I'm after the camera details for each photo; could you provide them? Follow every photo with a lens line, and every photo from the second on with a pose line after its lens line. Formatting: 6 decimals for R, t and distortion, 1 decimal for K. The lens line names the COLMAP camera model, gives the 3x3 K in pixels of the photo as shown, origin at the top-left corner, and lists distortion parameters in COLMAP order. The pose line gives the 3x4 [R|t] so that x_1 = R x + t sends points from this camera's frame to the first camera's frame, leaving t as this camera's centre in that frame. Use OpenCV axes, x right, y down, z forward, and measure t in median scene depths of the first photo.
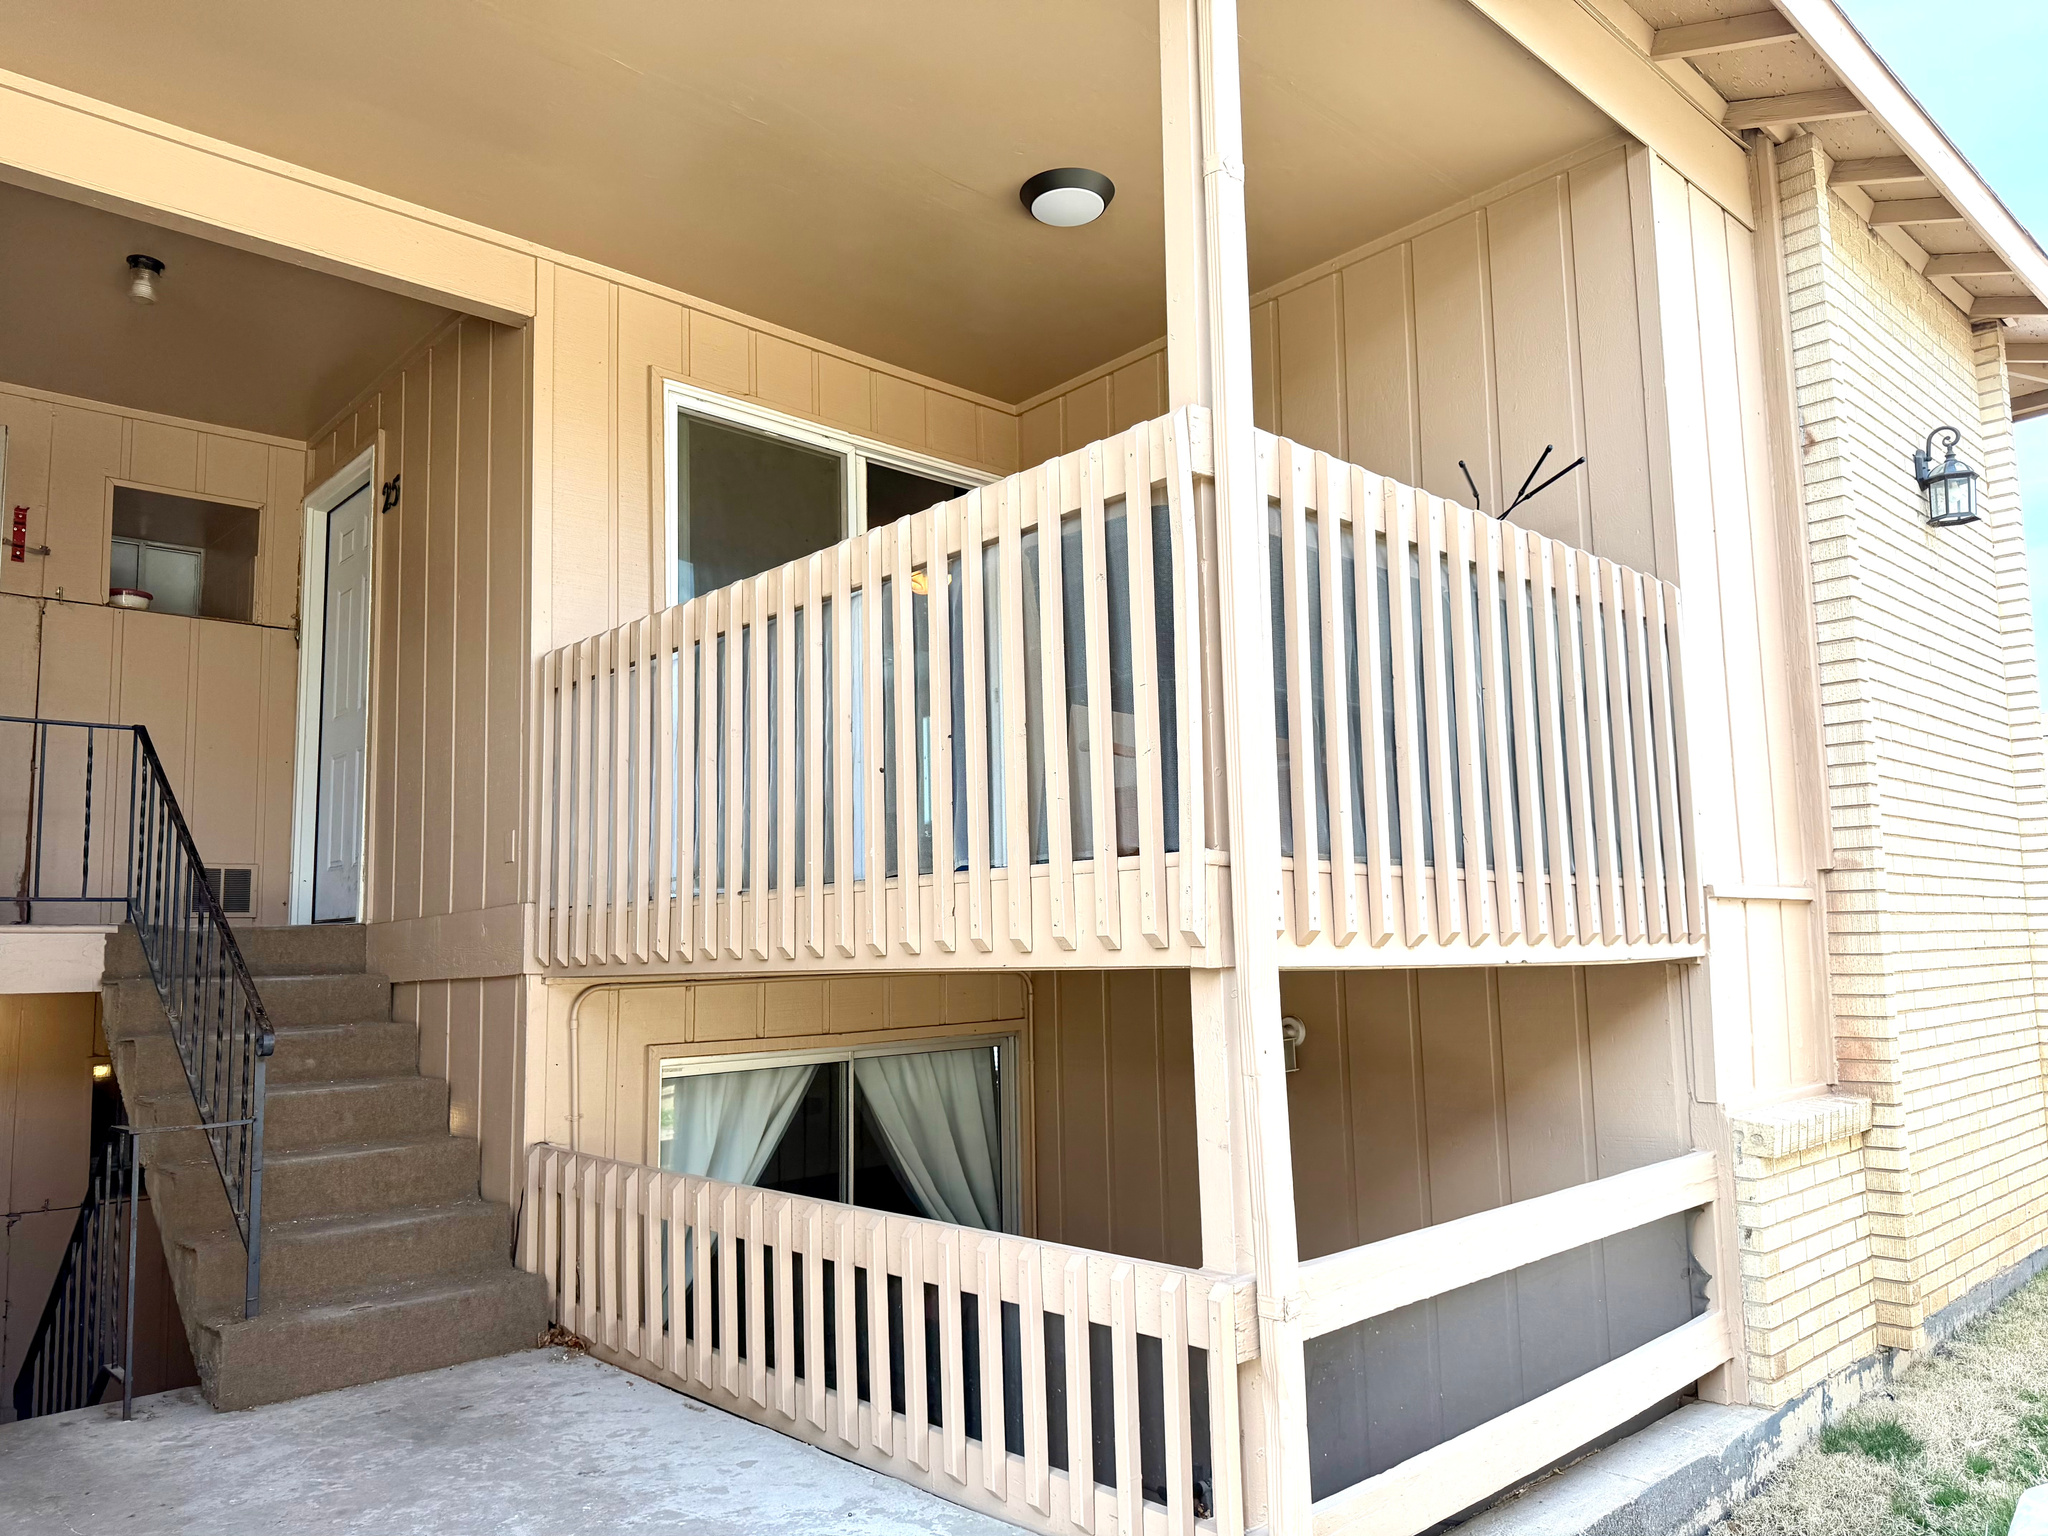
lens RADIAL K [[1445.6, 0, 1044.7], [0, 1445.6, 812.2], [0, 0, 1]] dist [0.024354, -0.035880]
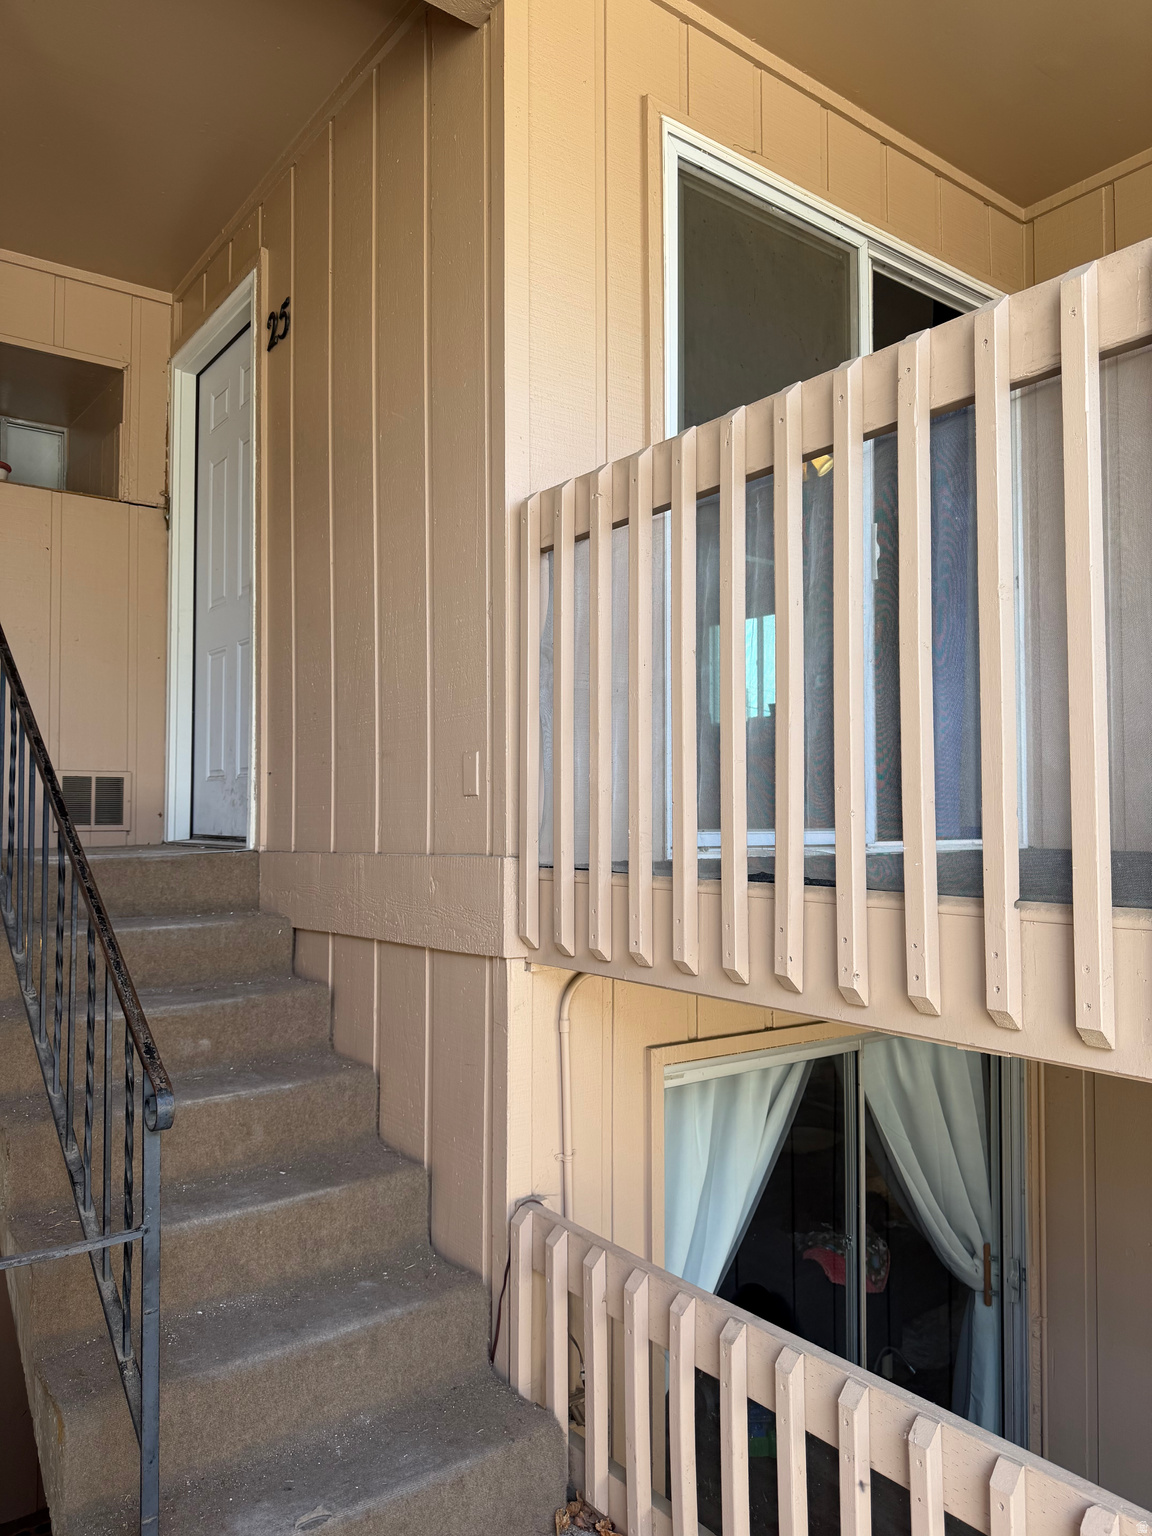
lens RADIAL K [[1084.2, 0, 579.0], [0, 1084.2, 770.6], [0, 0, 1]] dist [0.024354, -0.035880]
pose [[0.995025, 0.012317, -0.098863, -0.228982], [-0.005928, 0.997889, 0.064667, -0.010451], [0.099451, -0.063760, 0.992998, 0.412090]]
